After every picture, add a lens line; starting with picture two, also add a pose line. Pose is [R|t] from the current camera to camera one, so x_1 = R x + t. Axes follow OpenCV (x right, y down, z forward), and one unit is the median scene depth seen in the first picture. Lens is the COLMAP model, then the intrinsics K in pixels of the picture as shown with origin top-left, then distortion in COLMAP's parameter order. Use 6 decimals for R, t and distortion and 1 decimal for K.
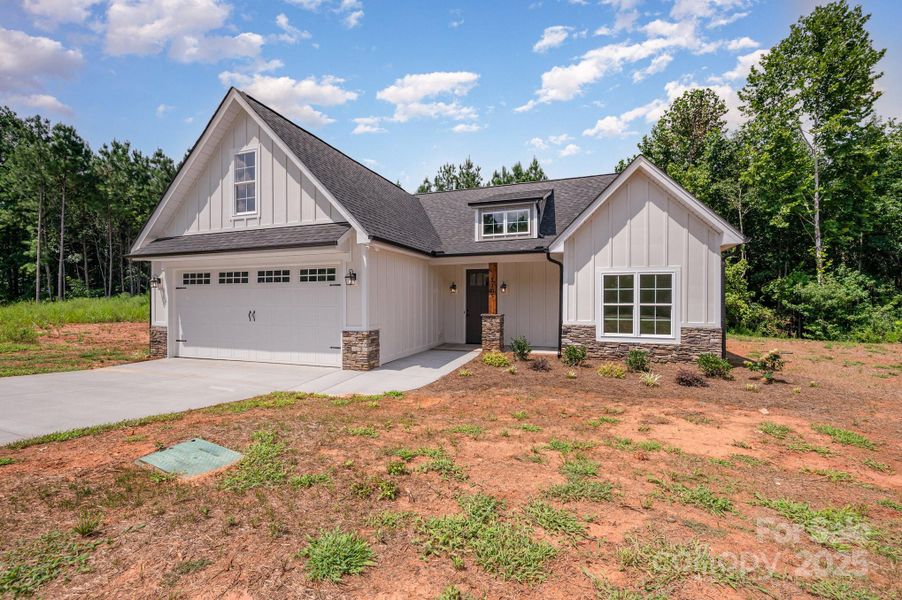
lens RADIAL K [[384.0, 0, 451.0], [0, 384.0, 300.0], [0, 0, 1]] dist [-0.002304, -0.000589]
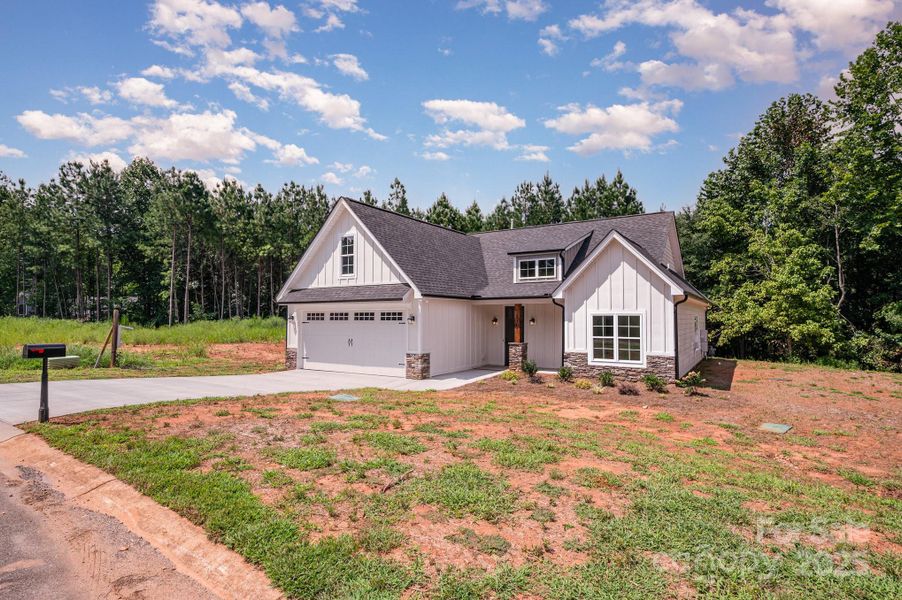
lens RADIAL K [[466.2, 0, 451.0], [0, 466.2, 300.0], [0, 0, 1]] dist [-0.001138, 0.000070]
pose [[0.975025, -0.006505, -0.222000, 0.266188], [-0.001820, 0.999303, -0.037277, -0.055241], [0.222088, 0.036750, 0.974334, -0.682207]]
